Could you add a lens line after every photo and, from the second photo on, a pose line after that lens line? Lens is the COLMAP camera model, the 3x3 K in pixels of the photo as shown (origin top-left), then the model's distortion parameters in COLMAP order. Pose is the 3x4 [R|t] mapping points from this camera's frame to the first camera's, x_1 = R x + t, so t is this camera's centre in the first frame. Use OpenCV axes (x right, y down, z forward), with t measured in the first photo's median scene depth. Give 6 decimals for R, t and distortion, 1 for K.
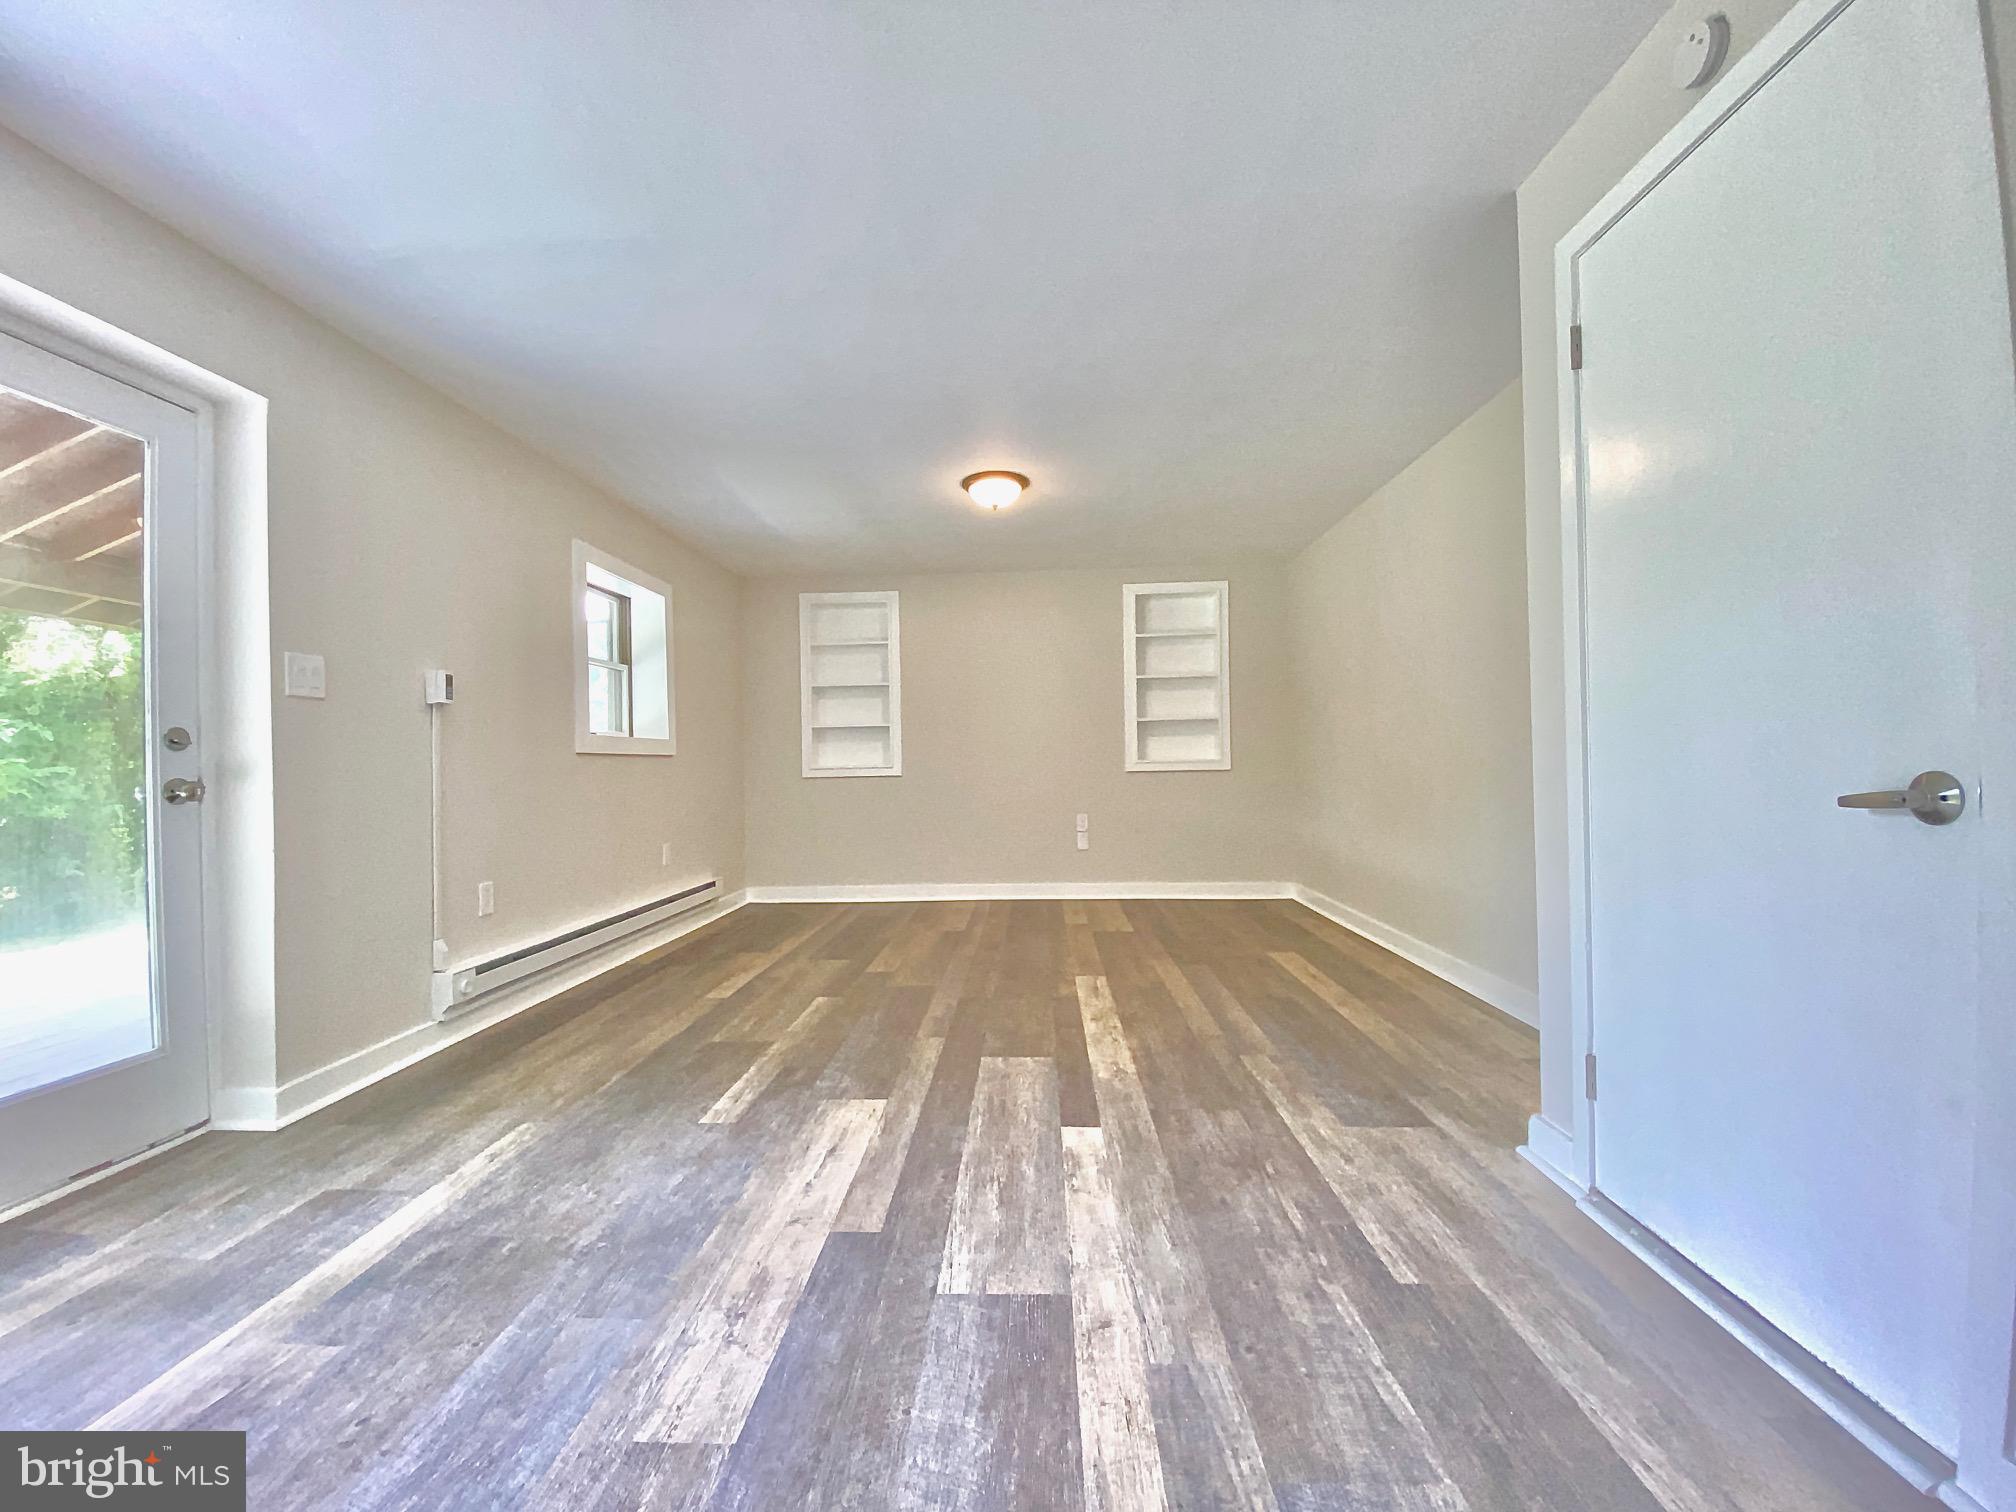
lens RADIAL K [[819.0, 0, 1005.3], [0, 819.0, 755.9], [0, 0, 1]] dist [0.038840, -0.028183]
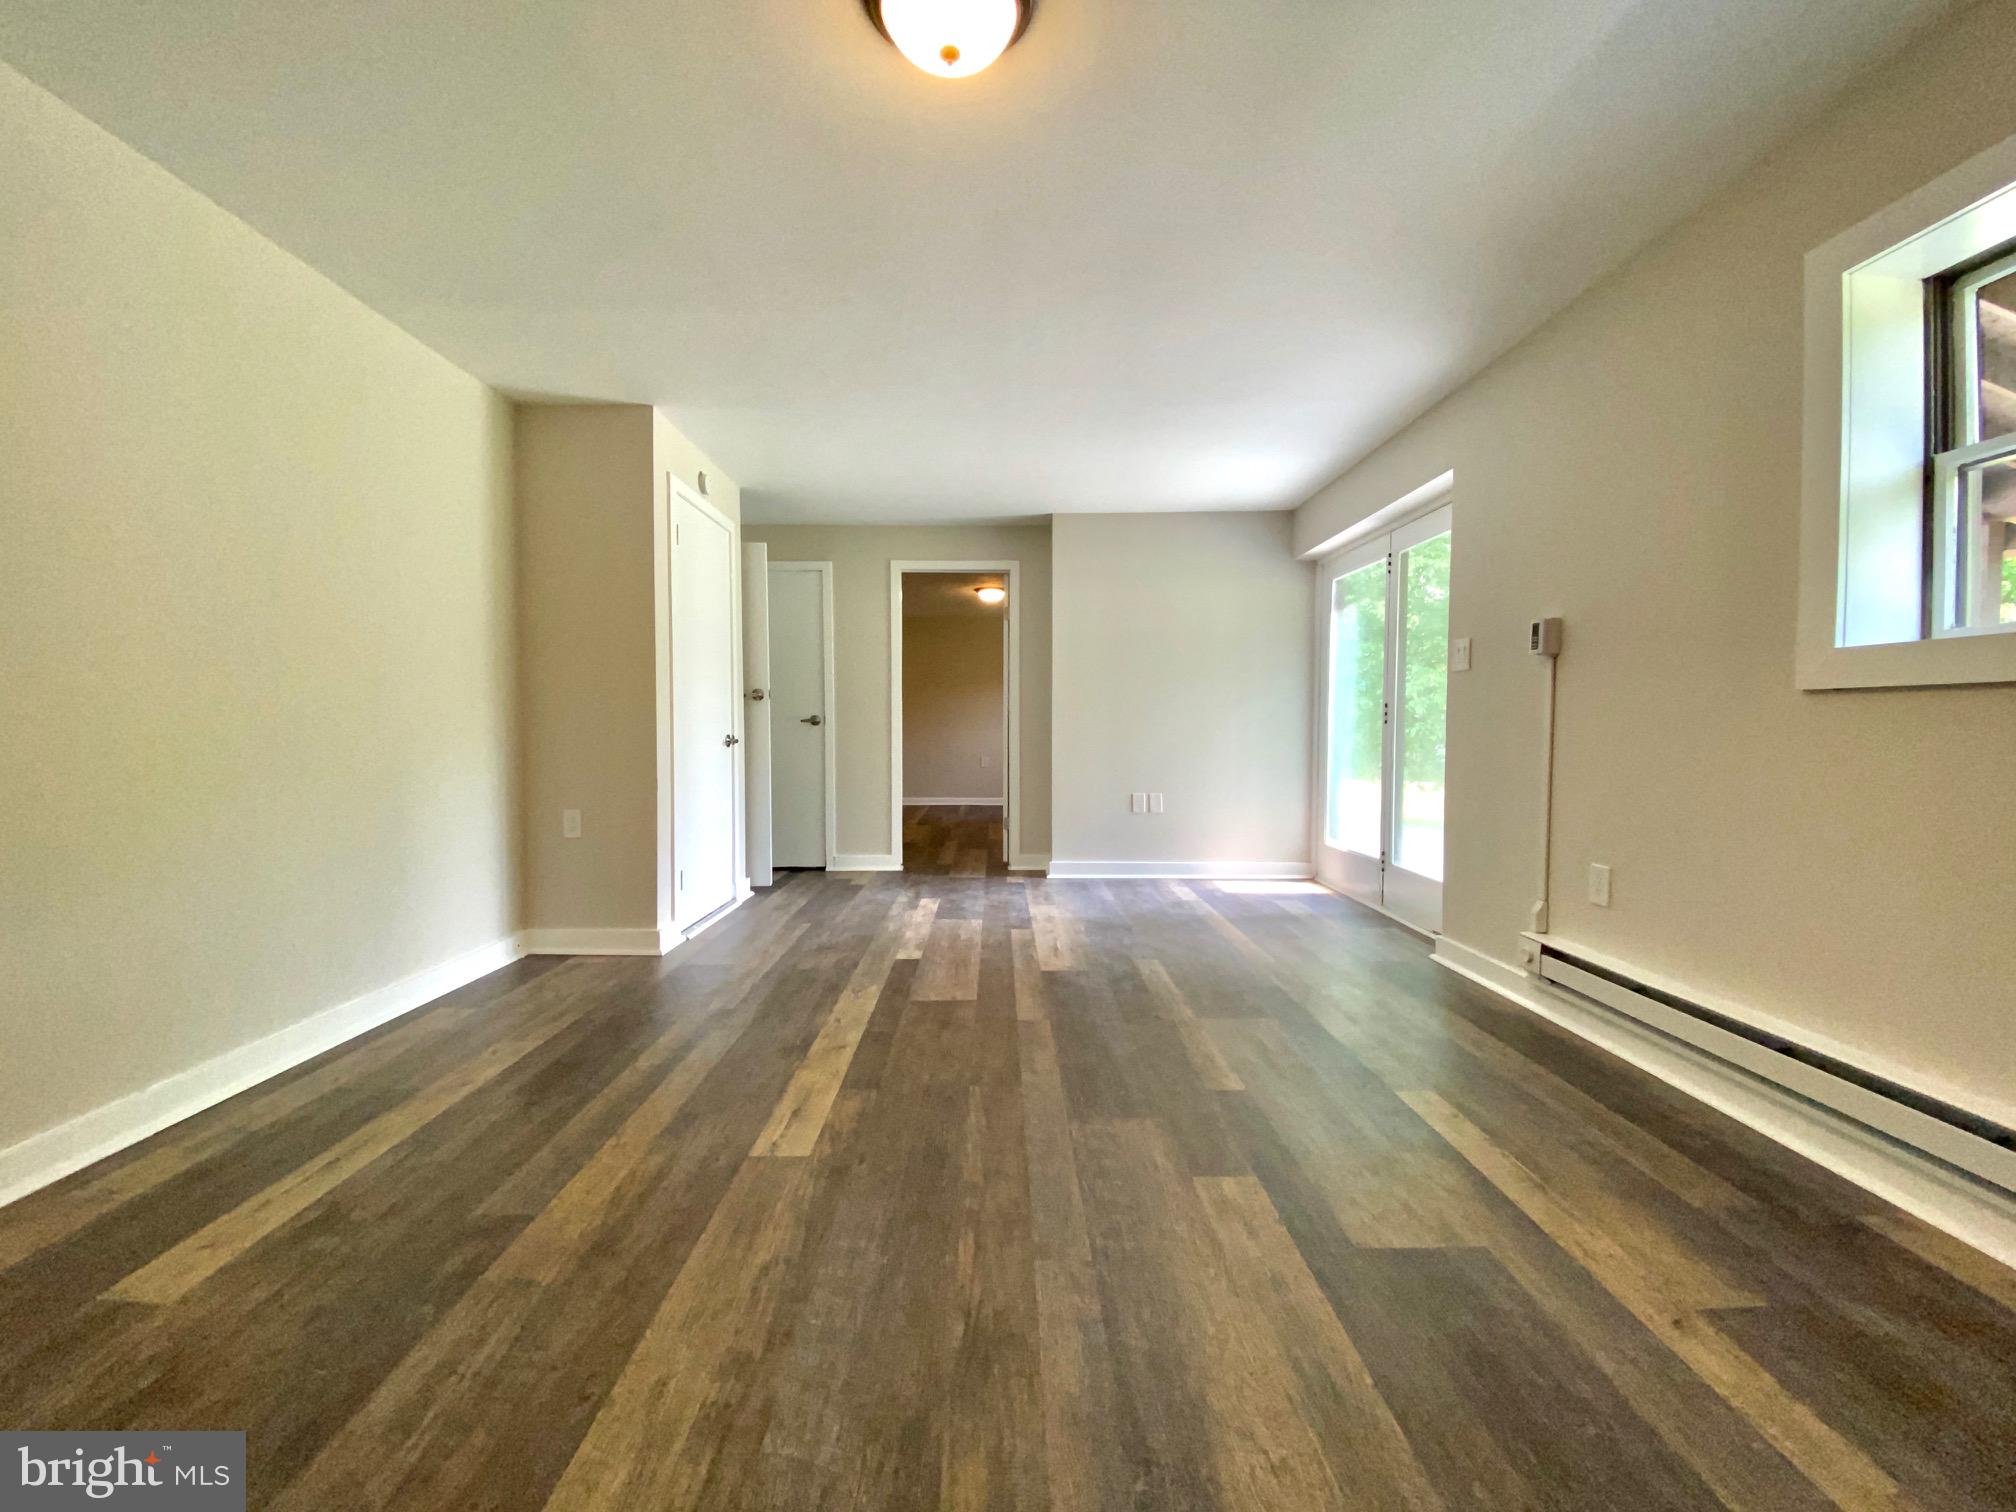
lens RADIAL K [[819.0, 0, 1005.3], [0, 819.0, 755.9], [0, 0, 1]] dist [0.038840, -0.028183]
pose [[-0.998650, 0.021525, -0.047265, -0.023906], [0.020484, 0.999539, 0.022396, 0.023807], [0.047725, 0.021397, -0.998631, 2.171683]]
